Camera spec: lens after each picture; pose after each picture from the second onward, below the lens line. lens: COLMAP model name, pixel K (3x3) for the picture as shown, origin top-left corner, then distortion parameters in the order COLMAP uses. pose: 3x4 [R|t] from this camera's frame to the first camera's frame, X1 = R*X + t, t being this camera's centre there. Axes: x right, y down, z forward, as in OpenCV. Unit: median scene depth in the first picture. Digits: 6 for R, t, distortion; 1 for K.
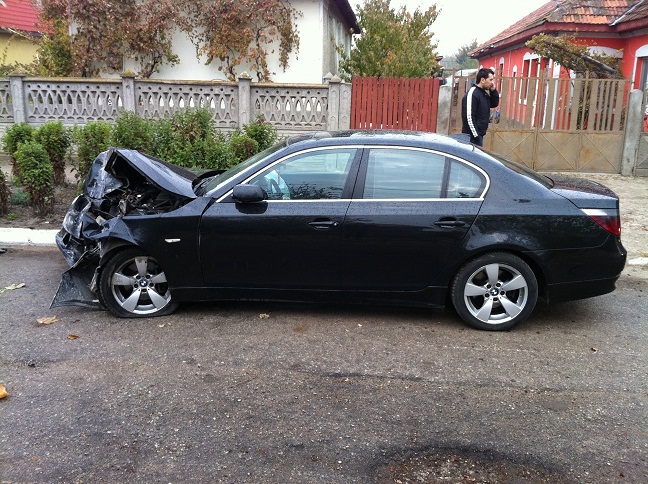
lens RADIAL K [[553.1, 0, 324.0], [0, 553.1, 242.0], [0, 0, 1]] dist [0.066856, -0.173960]
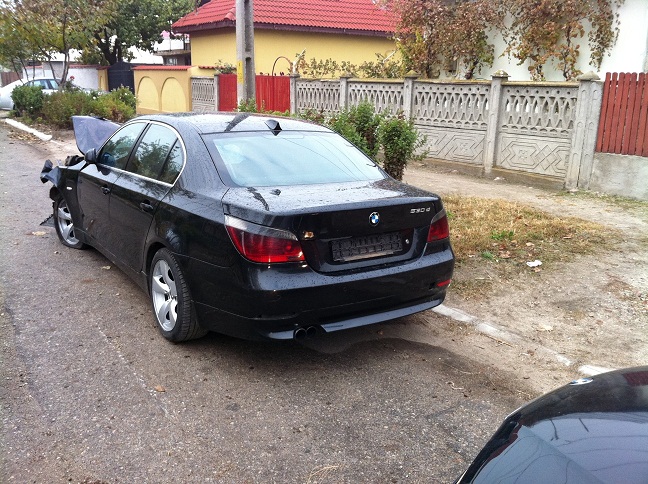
lens RADIAL K [[553.1, 0, 324.0], [0, 553.1, 242.0], [0, 0, 1]] dist [0.066856, -0.173960]
pose [[0.660392, 0.201530, -0.723373, 0.371616], [-0.213538, 0.973943, 0.076392, -0.038059], [0.719919, 0.104019, 0.686219, 0.191728]]
